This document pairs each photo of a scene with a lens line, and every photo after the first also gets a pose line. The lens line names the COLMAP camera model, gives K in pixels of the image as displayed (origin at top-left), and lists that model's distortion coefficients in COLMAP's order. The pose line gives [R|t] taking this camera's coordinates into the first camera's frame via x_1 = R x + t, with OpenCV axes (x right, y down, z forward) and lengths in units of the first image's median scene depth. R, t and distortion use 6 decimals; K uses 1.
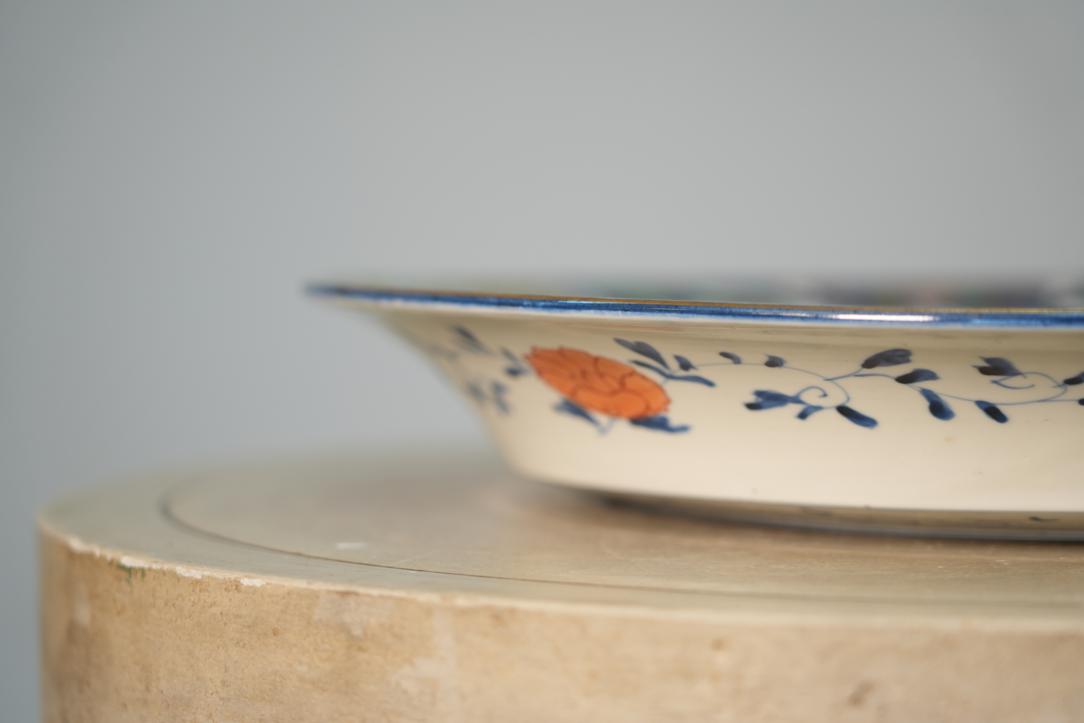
lens RADIAL K [[3185.5, 0, 541.9], [0, 3185.5, 360.8], [0, 0, 1]] dist [-0.071480, 0.000000]
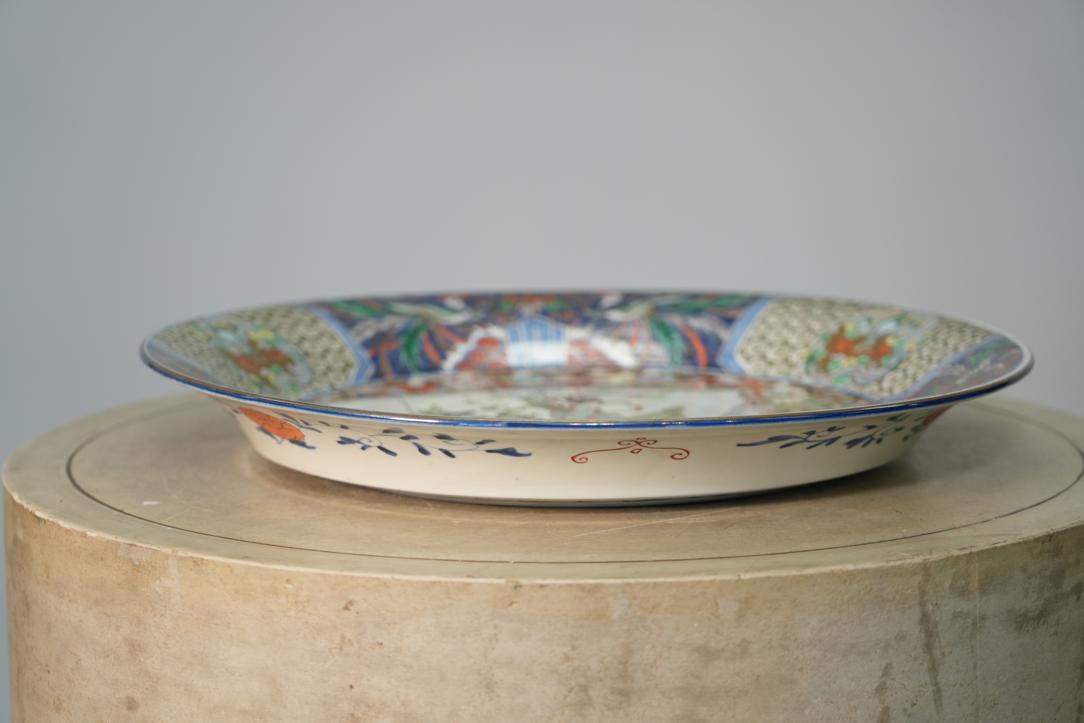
lens RADIAL K [[3072.7, 0, 542.6], [0, 3072.7, 362.0], [0, 0, 1]] dist [-0.067111, 0.000000]
pose [[0.999654, 0.005062, -0.025820, 0.256983], [-0.001856, 0.992441, 0.122705, -0.290794], [0.026246, -0.122614, 0.992107, -0.983174]]
